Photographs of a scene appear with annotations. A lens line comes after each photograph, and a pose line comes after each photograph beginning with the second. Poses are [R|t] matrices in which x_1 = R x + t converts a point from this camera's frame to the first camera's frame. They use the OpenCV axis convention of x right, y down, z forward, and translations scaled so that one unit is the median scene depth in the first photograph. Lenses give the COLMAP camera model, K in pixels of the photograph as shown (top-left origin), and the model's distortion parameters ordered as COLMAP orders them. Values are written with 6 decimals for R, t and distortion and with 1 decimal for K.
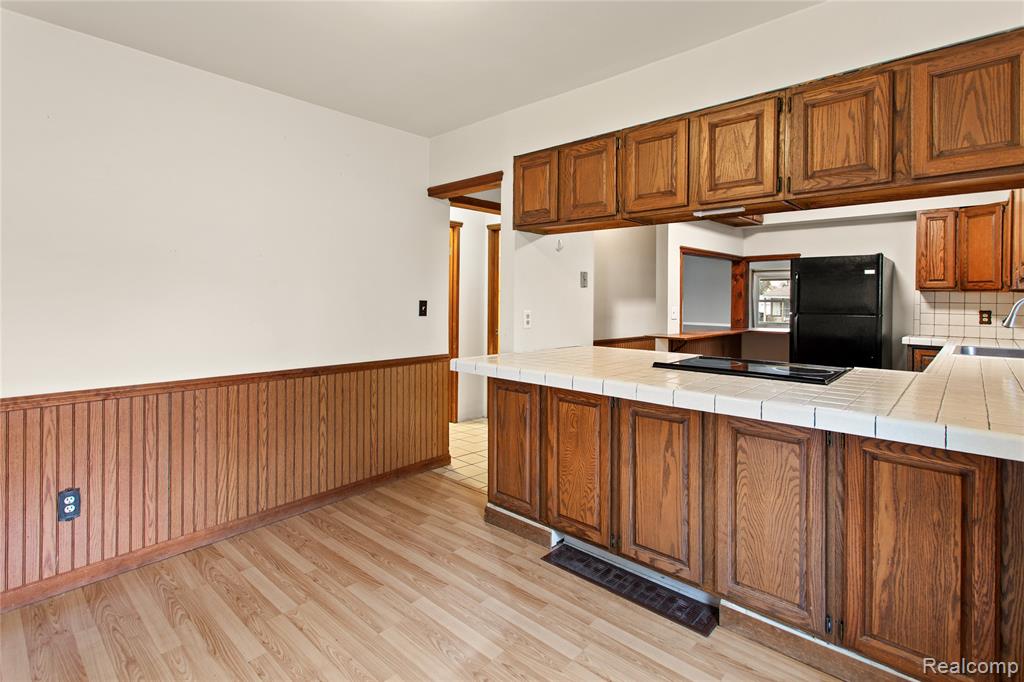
lens RADIAL K [[495.9, 0, 512.5], [0, 495.9, 304.9], [0, 0, 1]] dist [0.002747, 0.000159]
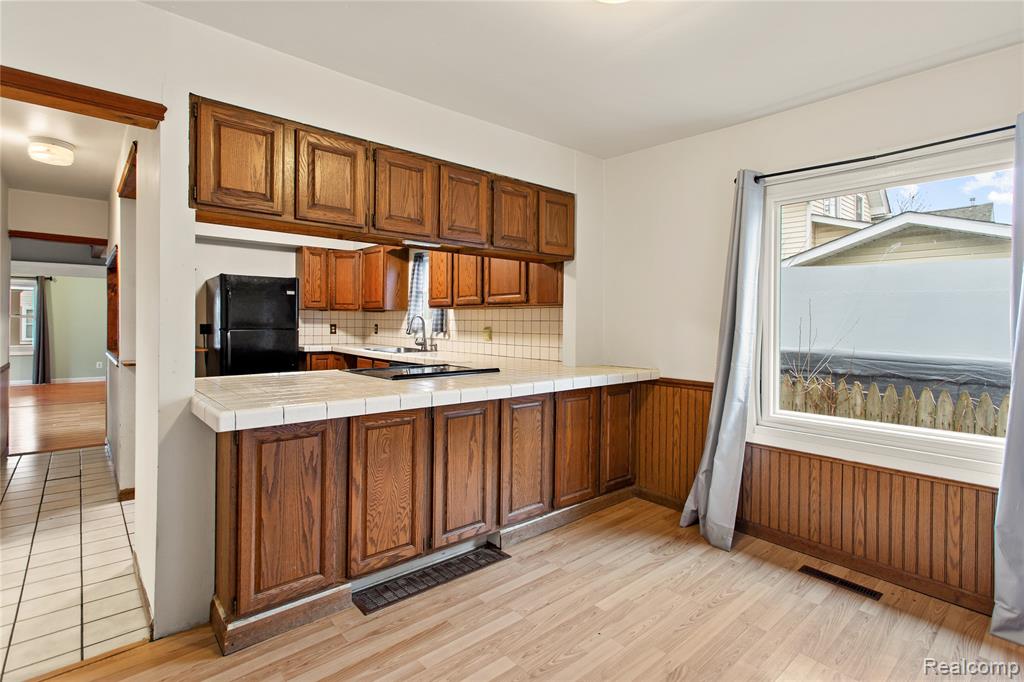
lens RADIAL K [[497.5, 0, 513.6], [0, 497.5, 330.0], [0, 0, 1]] dist [0.003949, 0.001686]
pose [[0.107855, -0.022914, 0.993902, -0.797528], [0.002509, 0.999737, 0.022776, -0.005908], [-0.994163, 0.000037, 0.107885, 0.672011]]
